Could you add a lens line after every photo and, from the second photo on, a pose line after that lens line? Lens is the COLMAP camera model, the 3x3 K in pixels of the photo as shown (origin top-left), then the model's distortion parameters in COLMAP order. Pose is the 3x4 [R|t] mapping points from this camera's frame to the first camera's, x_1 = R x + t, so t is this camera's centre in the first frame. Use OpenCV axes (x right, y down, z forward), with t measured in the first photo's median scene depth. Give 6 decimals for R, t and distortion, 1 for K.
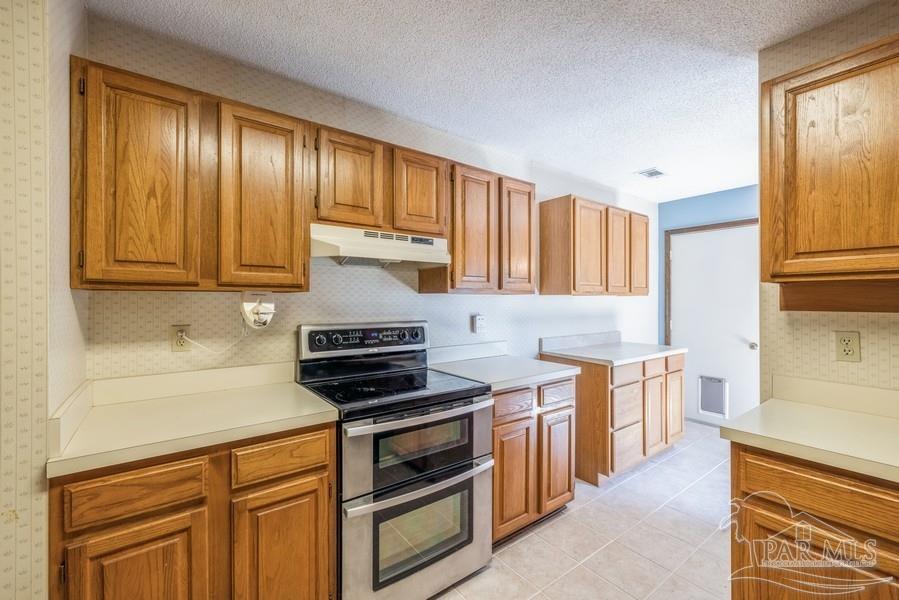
lens RADIAL K [[382.3, 0, 451.4], [0, 382.3, 297.4], [0, 0, 1]] dist [0.008270, 0.000118]
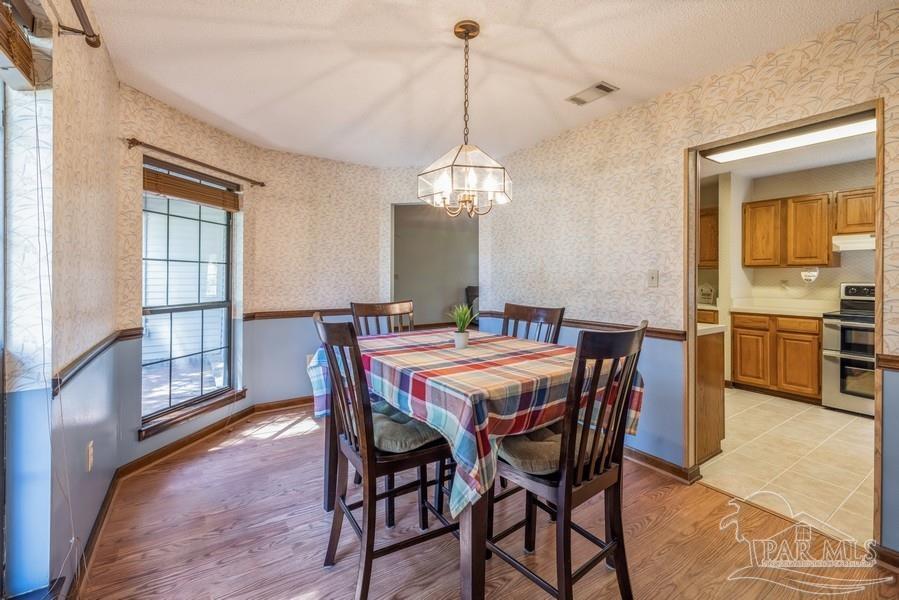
lens RADIAL K [[382.3, 0, 451.3], [0, 382.3, 275.4], [0, 0, 1]] dist [0.008270, 0.000118]
pose [[-0.054723, -0.003858, -0.998494, 2.320996], [0.000136, 0.999992, -0.003871, 0.050559], [0.998502, -0.000347, -0.054722, -1.281930]]
